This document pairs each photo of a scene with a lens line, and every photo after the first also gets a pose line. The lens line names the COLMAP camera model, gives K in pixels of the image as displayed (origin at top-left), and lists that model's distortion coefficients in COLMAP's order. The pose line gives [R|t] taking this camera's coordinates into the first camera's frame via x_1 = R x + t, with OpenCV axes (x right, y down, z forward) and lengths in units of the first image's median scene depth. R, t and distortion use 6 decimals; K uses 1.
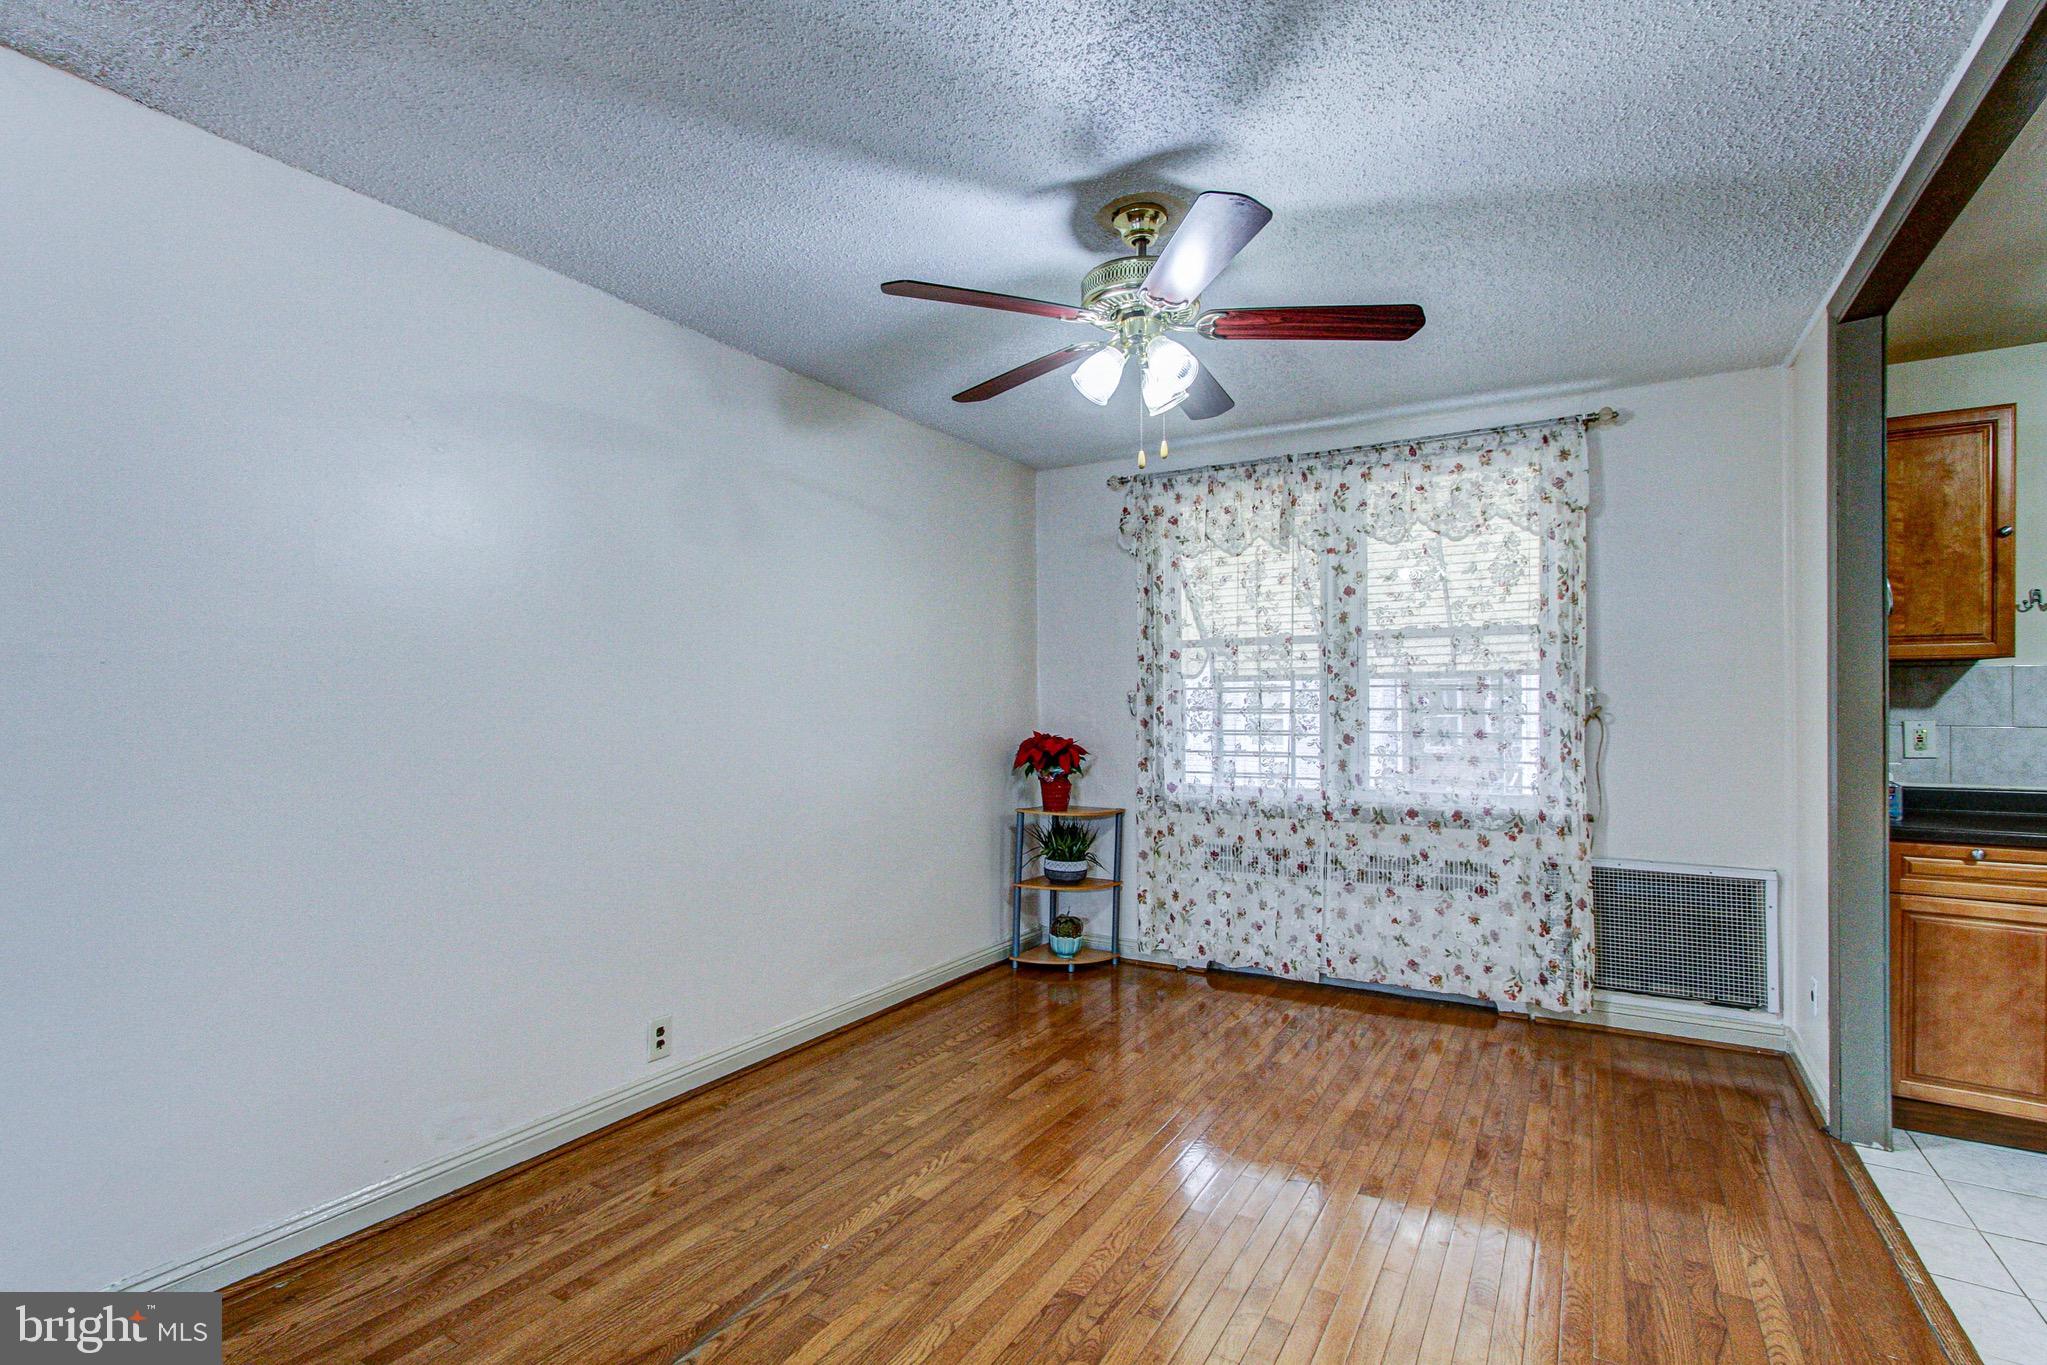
lens RADIAL K [[963.5, 0, 1042.9], [0, 963.5, 699.3], [0, 0, 1]] dist [-0.002216, 0.004783]
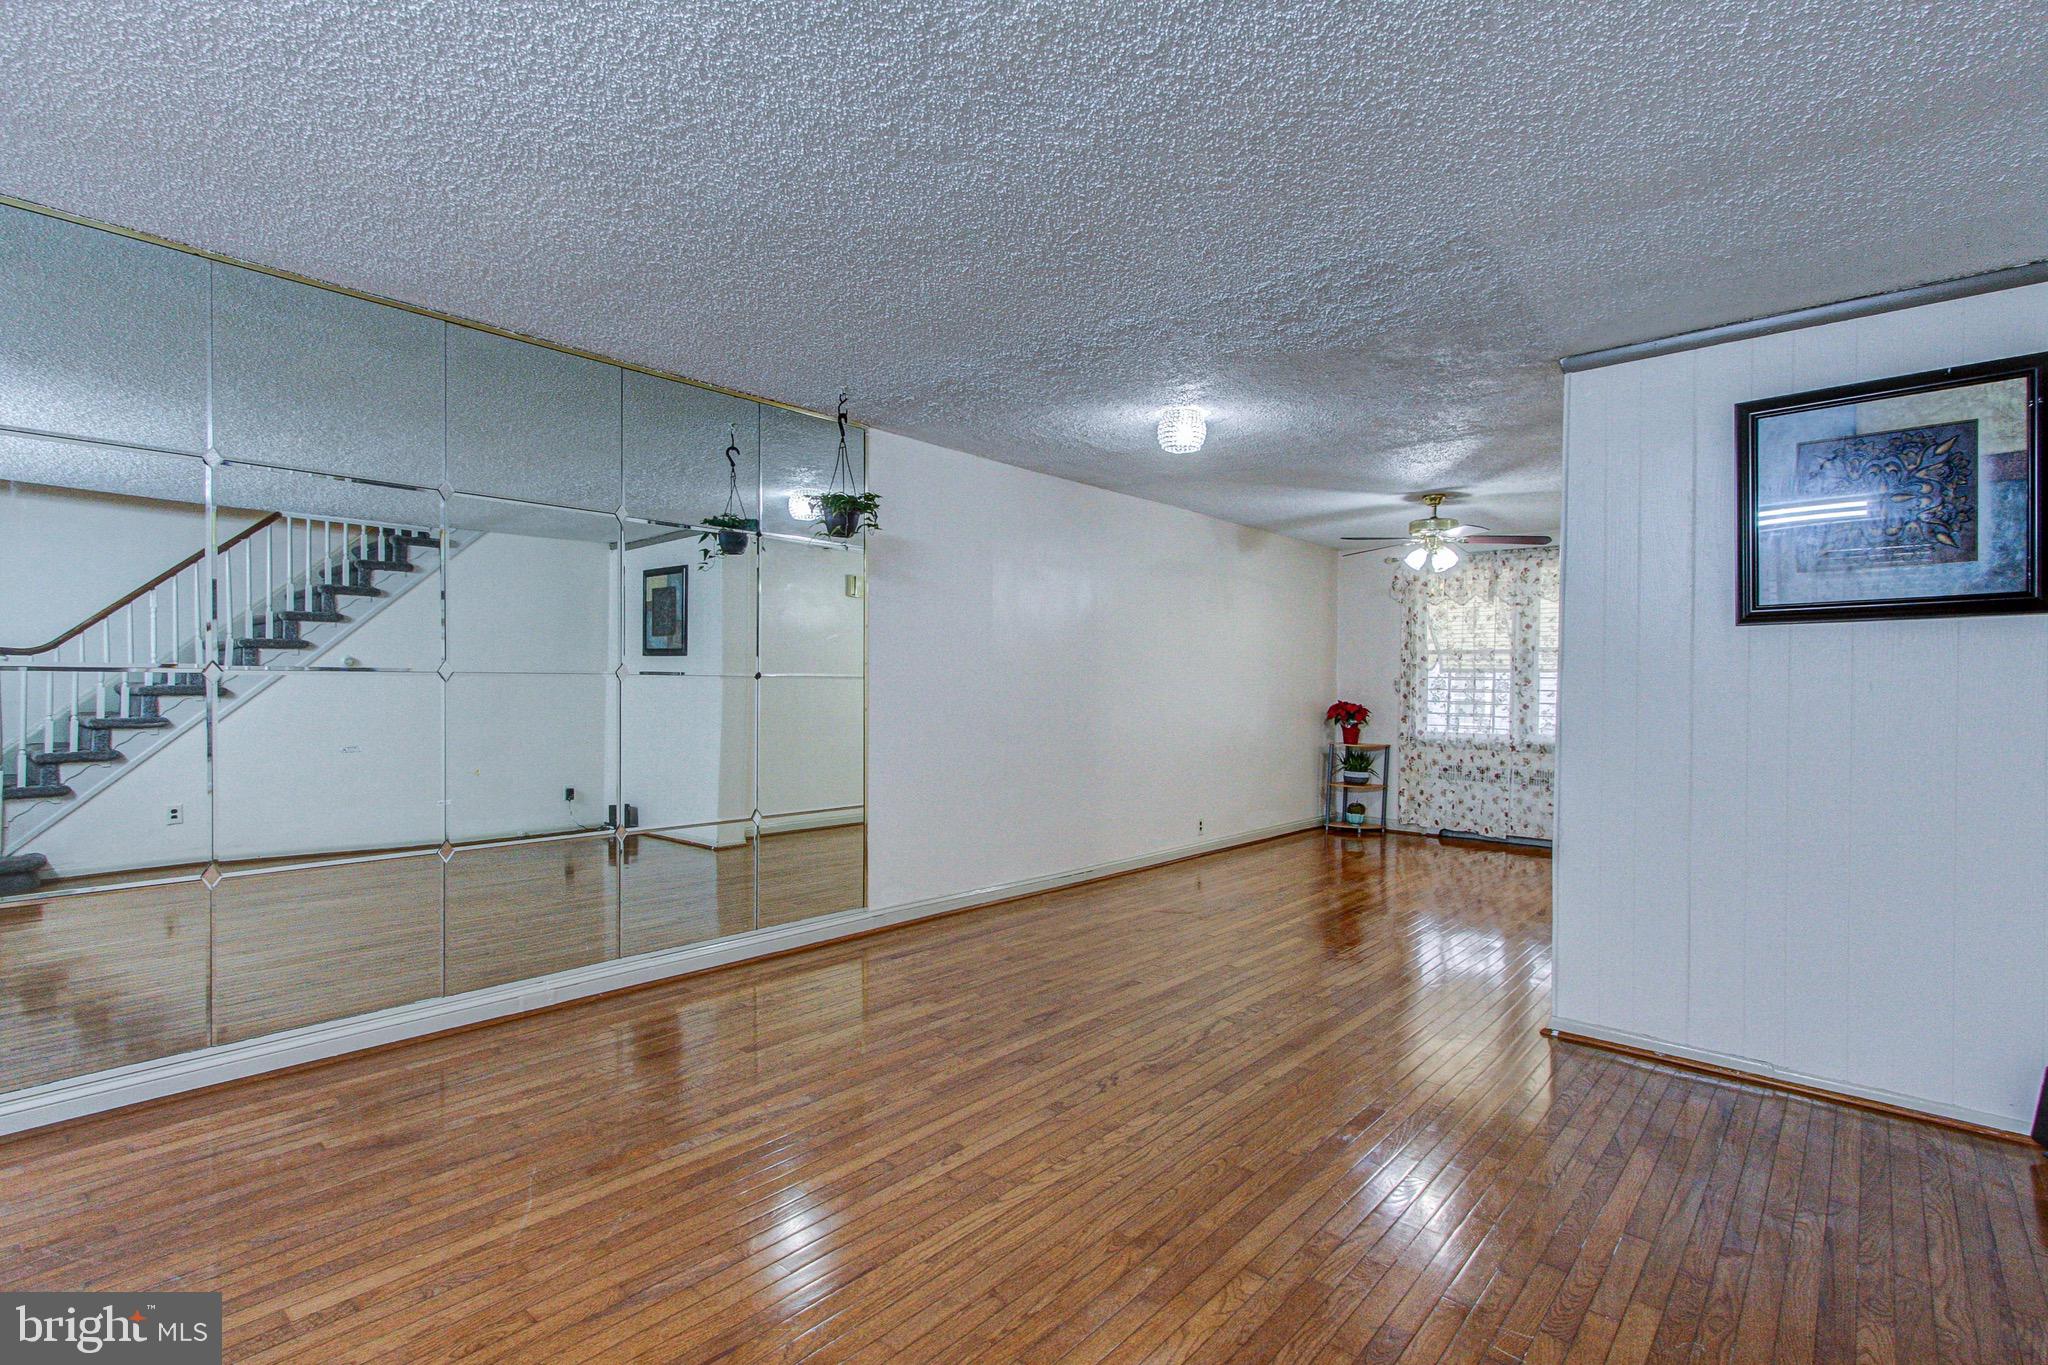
lens RADIAL K [[964.0, 0, 1031.9], [0, 964.0, 697.8], [0, 0, 1]] dist [-0.002216, 0.004783]
pose [[0.981547, 0.016659, -0.190493, -0.248490], [-0.012069, 0.999609, 0.025232, -0.010311], [0.190839, -0.022467, 0.981364, -0.947013]]
